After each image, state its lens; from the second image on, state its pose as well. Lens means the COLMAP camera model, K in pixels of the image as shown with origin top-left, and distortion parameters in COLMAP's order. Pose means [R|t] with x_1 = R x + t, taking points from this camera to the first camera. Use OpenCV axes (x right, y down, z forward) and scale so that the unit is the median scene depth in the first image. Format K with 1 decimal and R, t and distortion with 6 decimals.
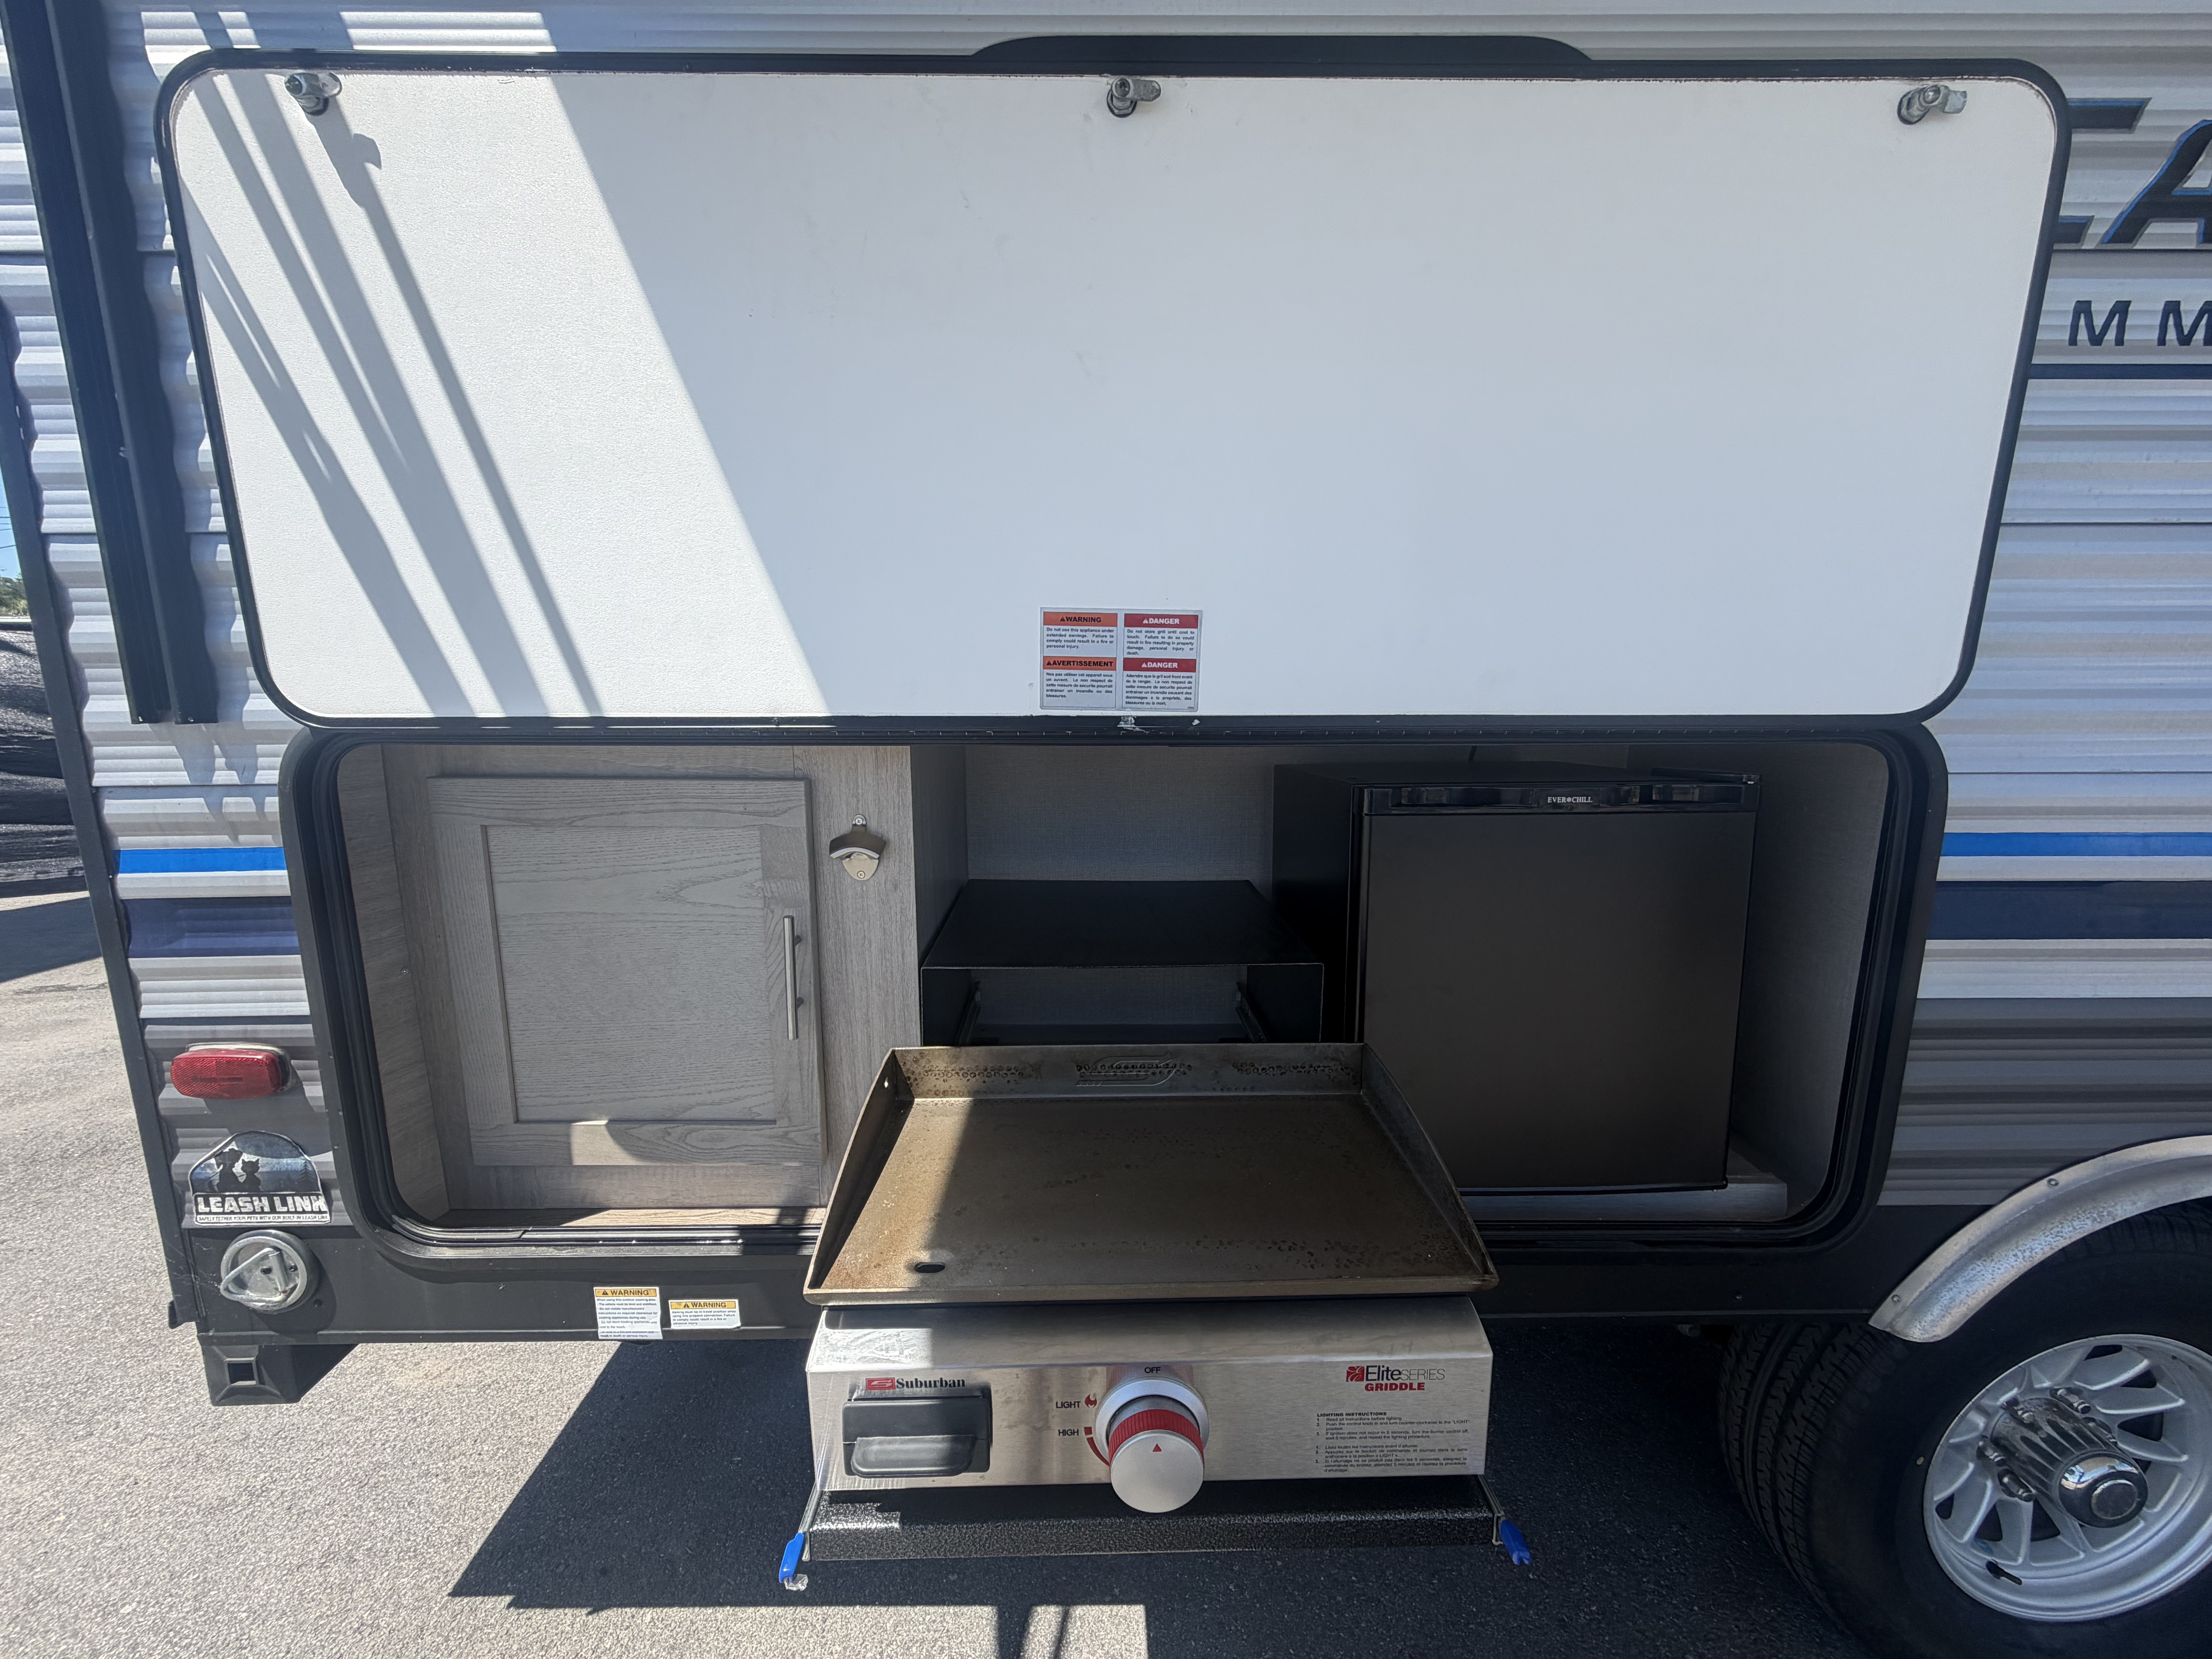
lens RADIAL K [[895.7, 0, 1106.0], [0, 895.7, 829.5], [0, 0, 1]] dist [-0.001421, 0.000175]
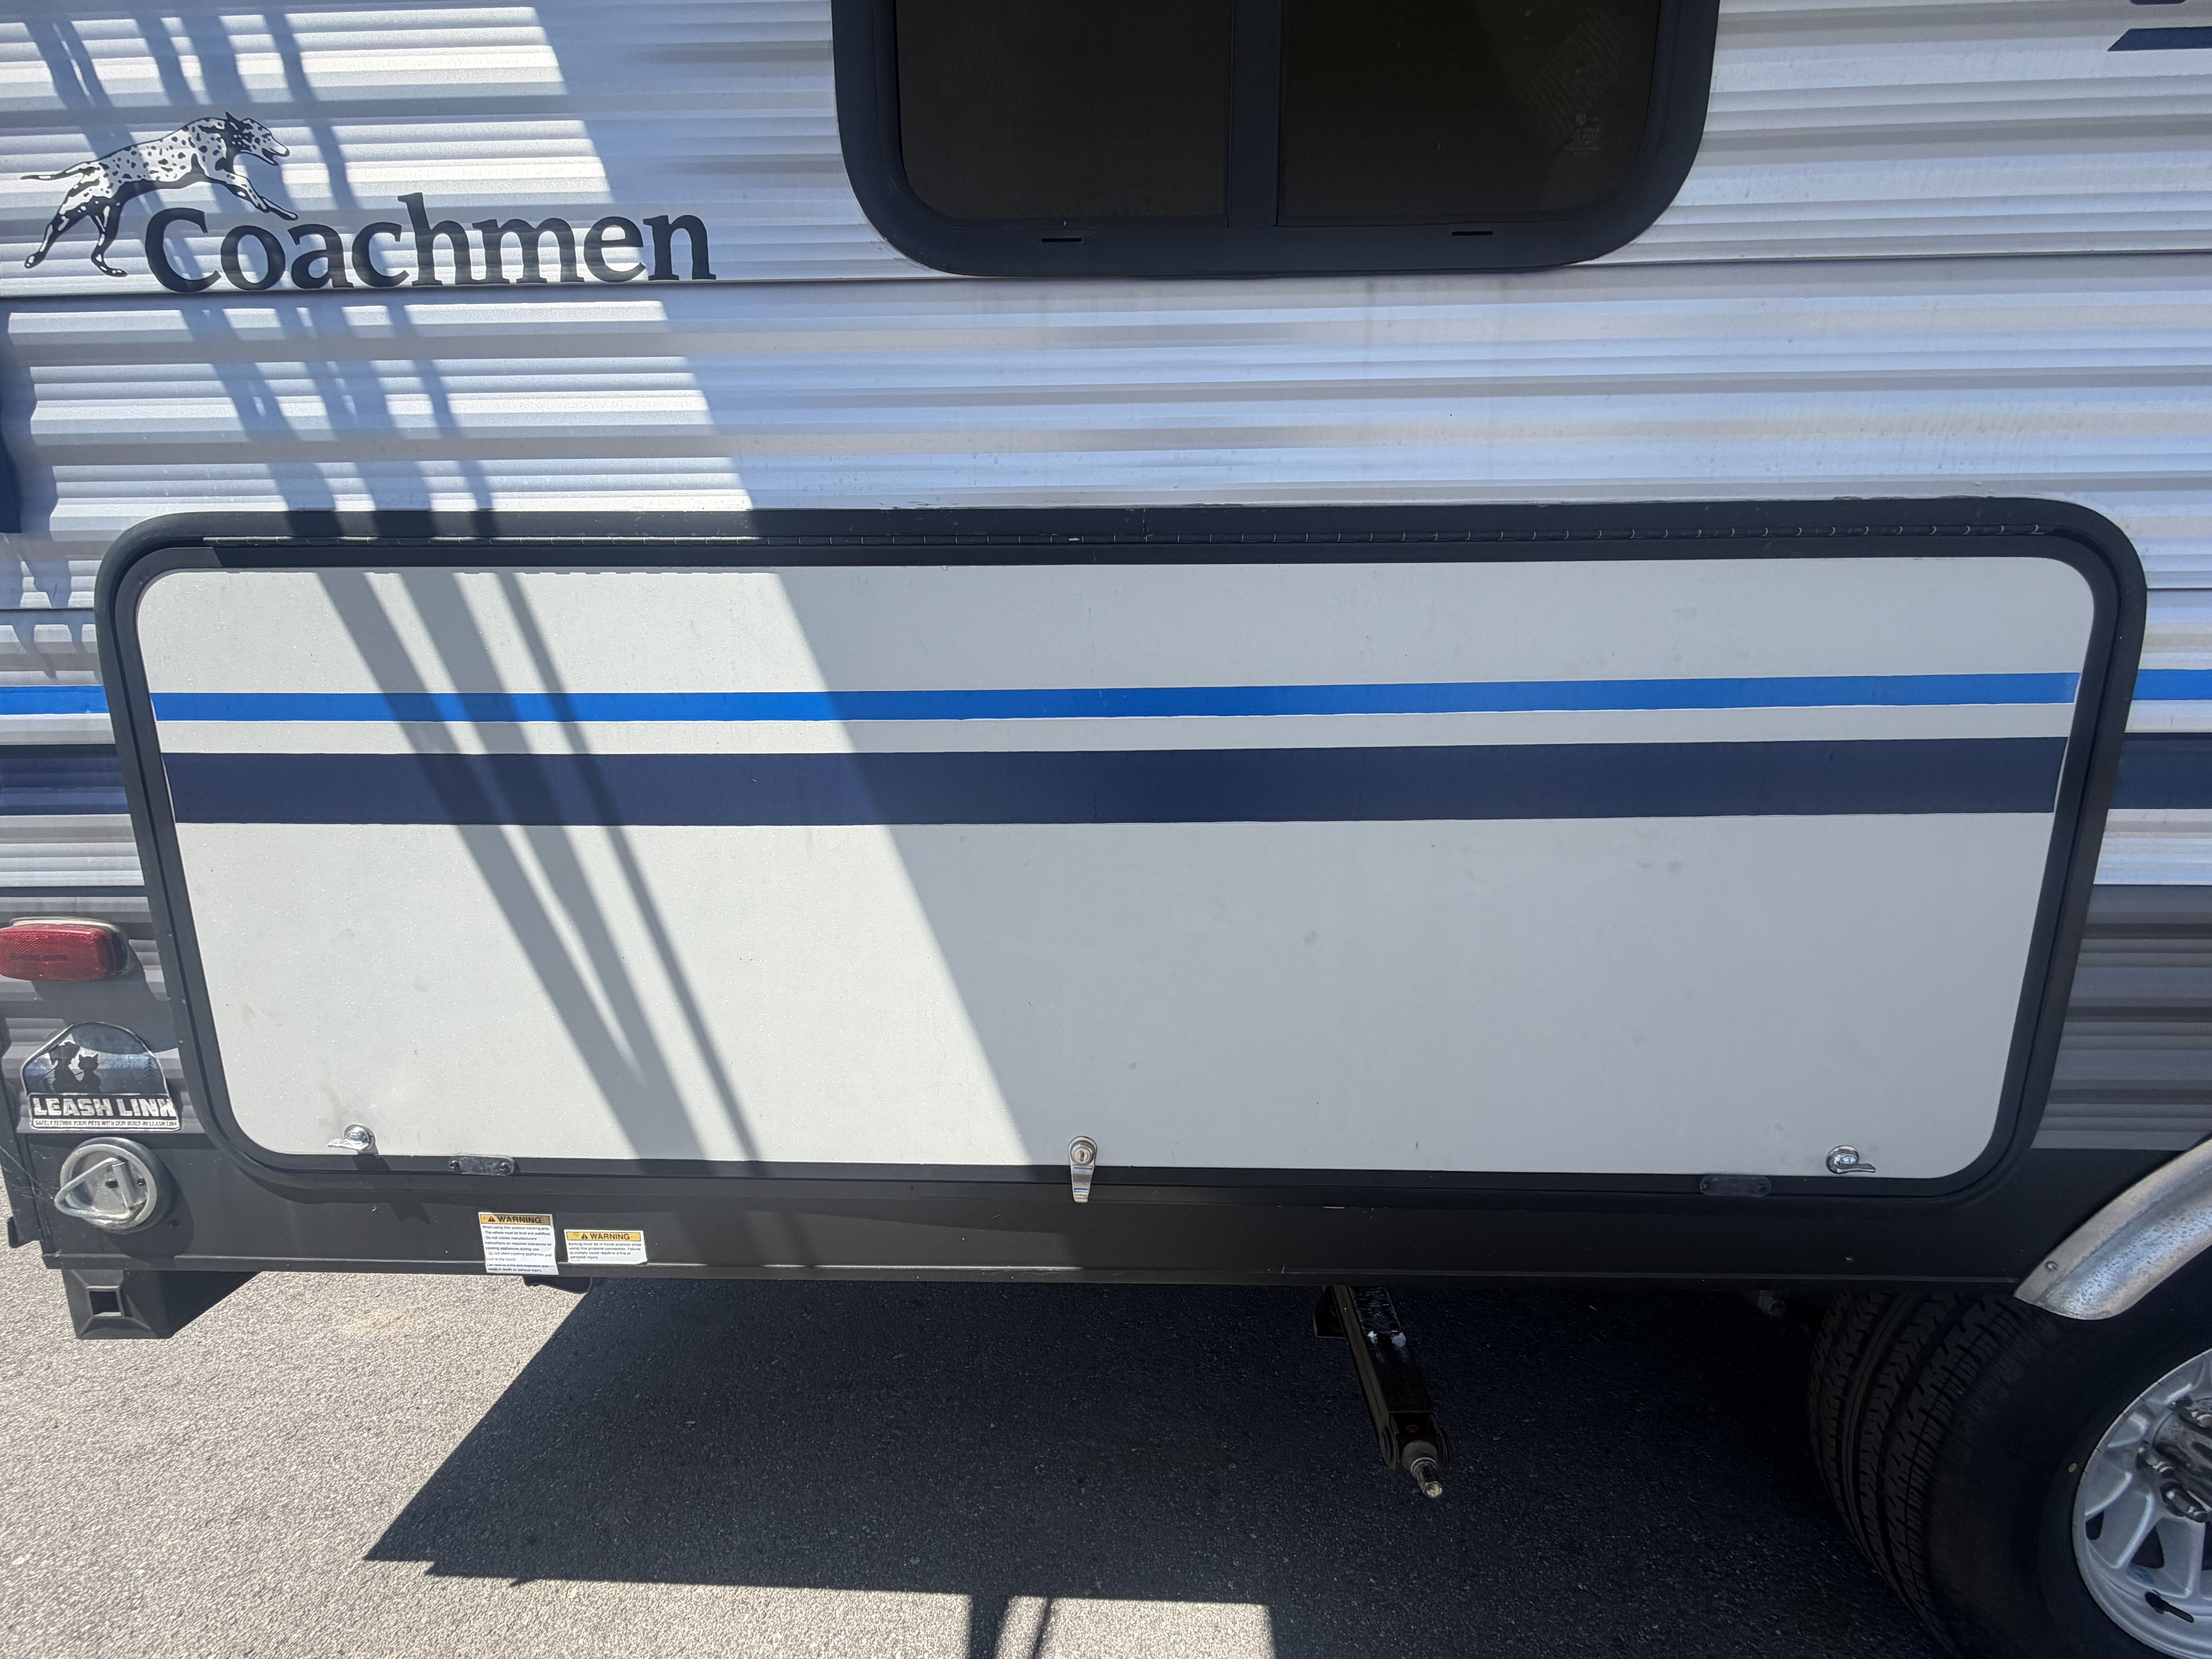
lens RADIAL K [[898.2, 0, 1106.0], [0, 898.2, 829.5], [0, 0, 1]] dist [-0.000077, -0.000152]
pose [[0.999169, 0.006627, -0.040209, 0.063204], [-0.006159, 0.999912, 0.011751, 0.128220], [0.040283, -0.011494, 0.999122, 0.163706]]
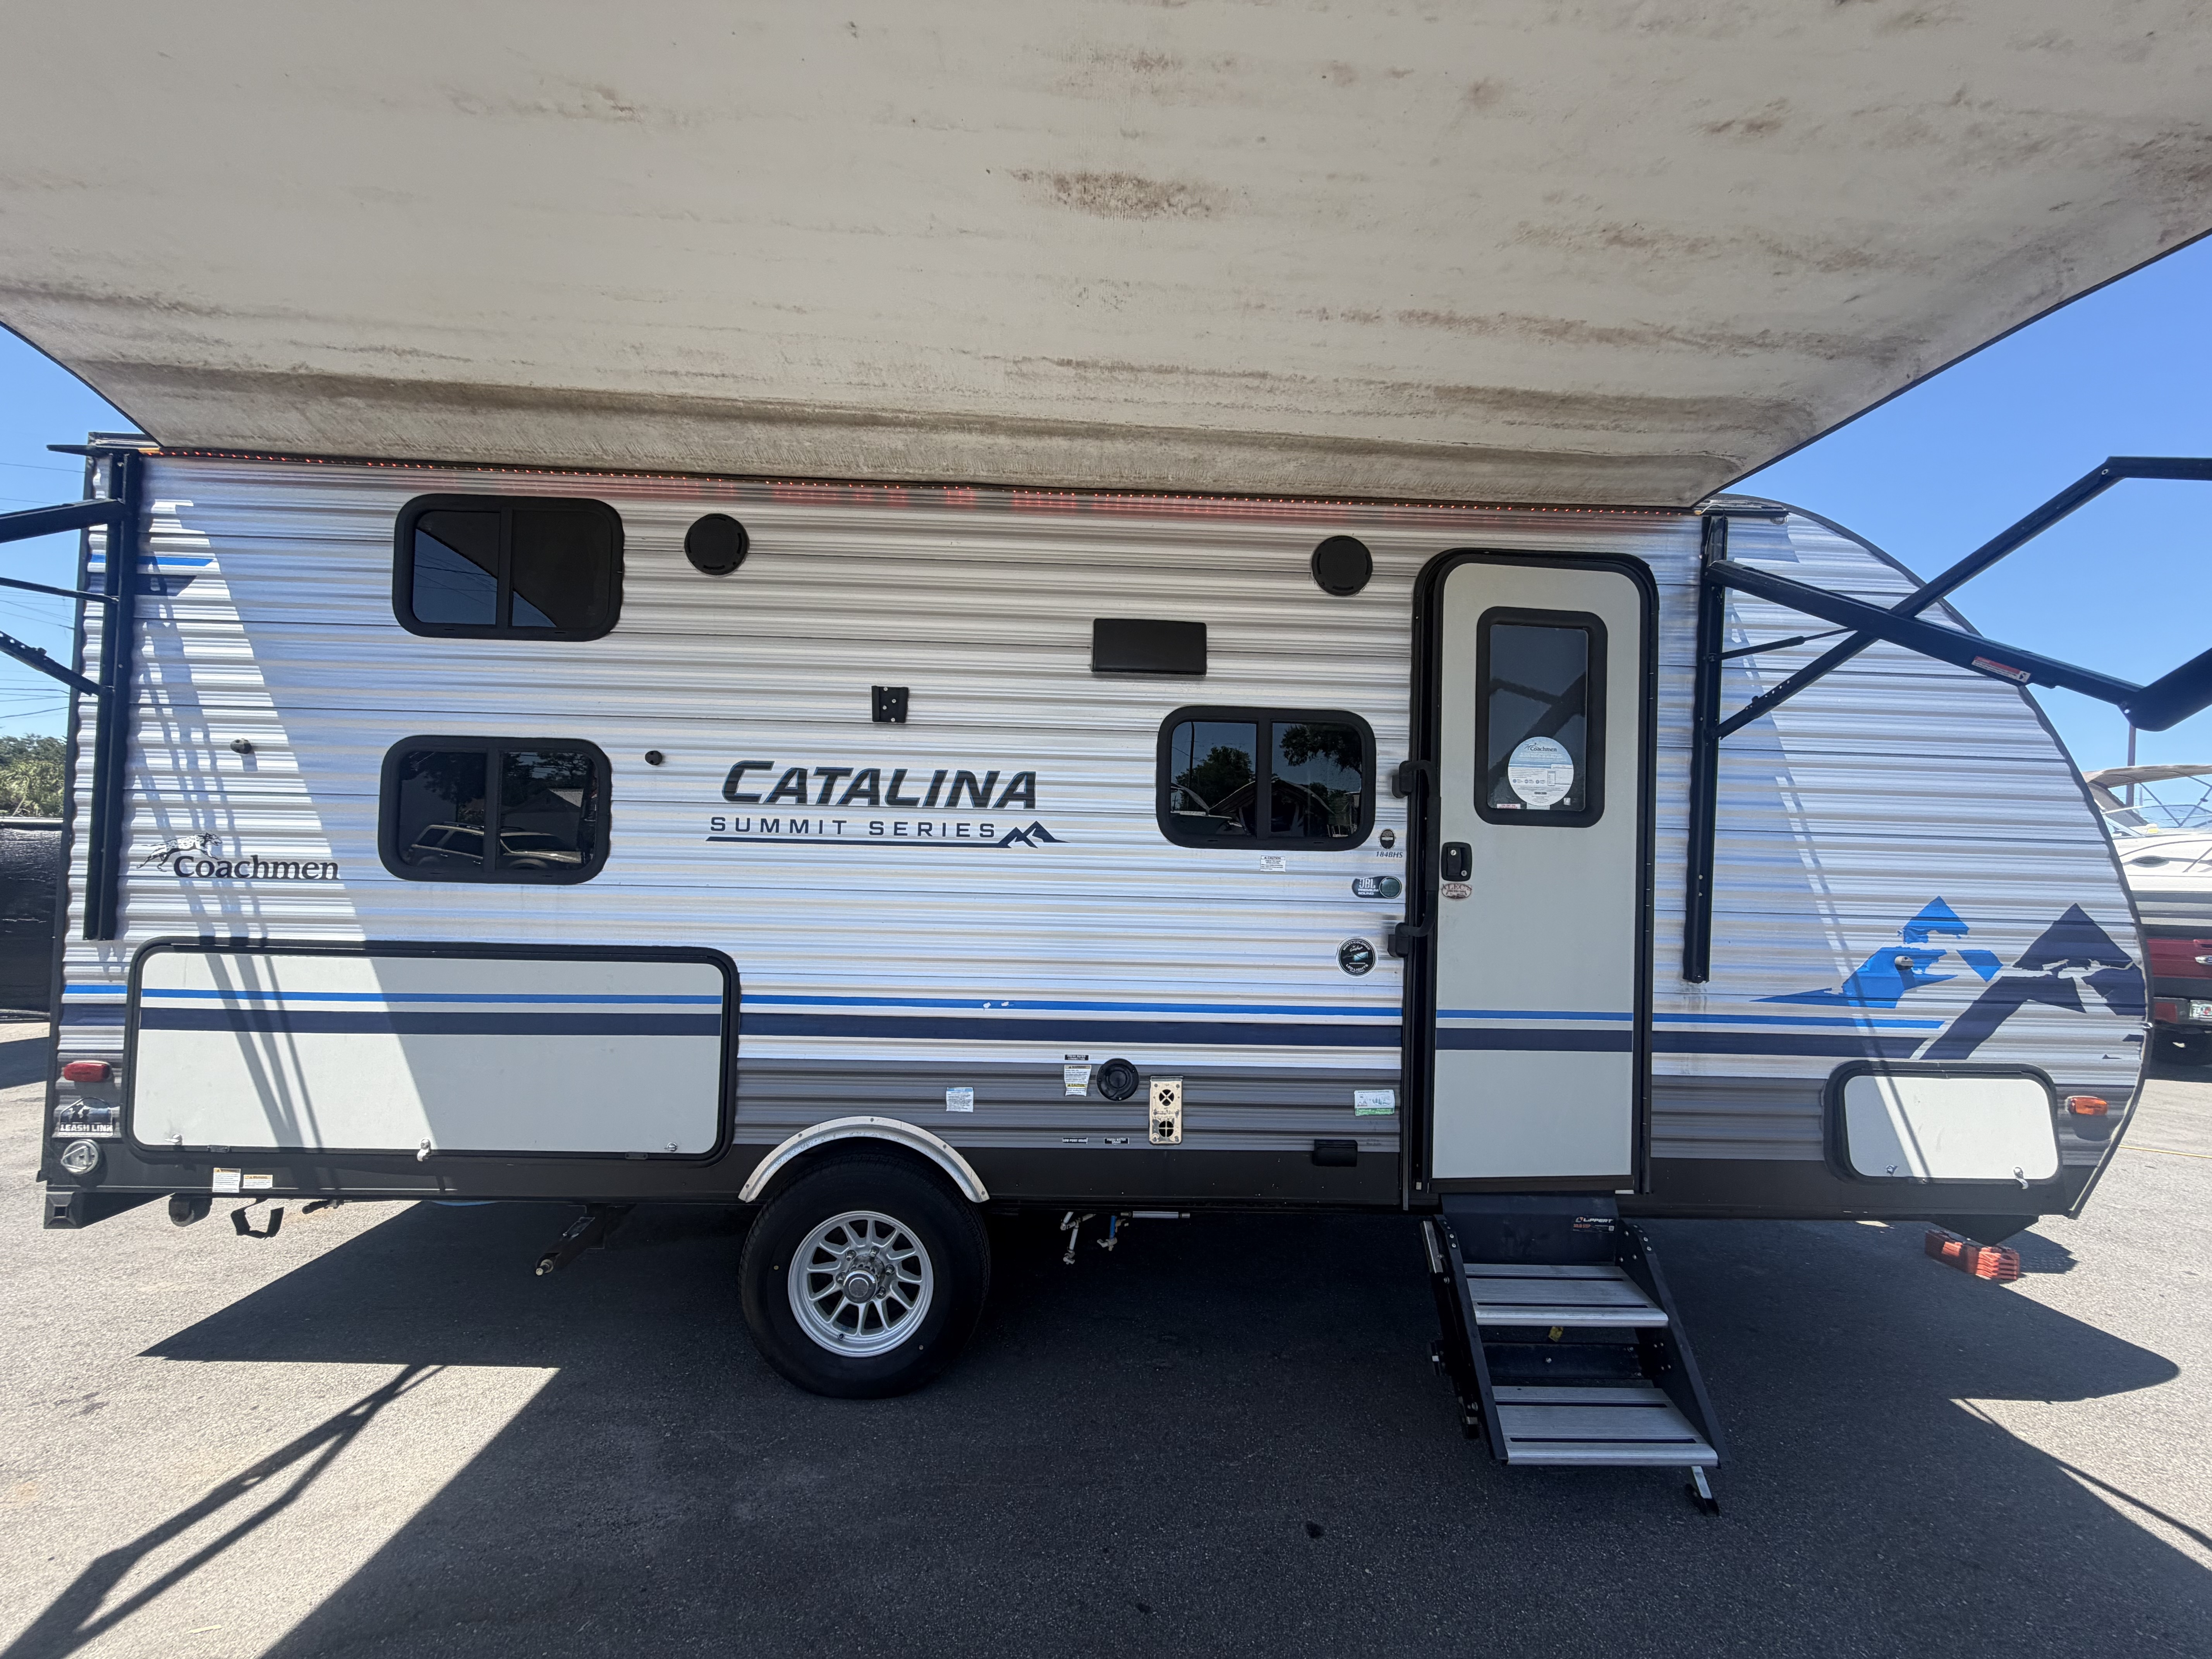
lens RADIAL K [[895.7, 0, 1106.0], [0, 895.7, 829.5], [0, 0, 1]] dist [-0.001421, 0.000175]
pose [[0.999461, 0.027220, 0.018331, 1.831498], [-0.022849, 0.978148, -0.206651, 0.046005], [-0.023555, 0.206121, 0.978243, -1.682718]]
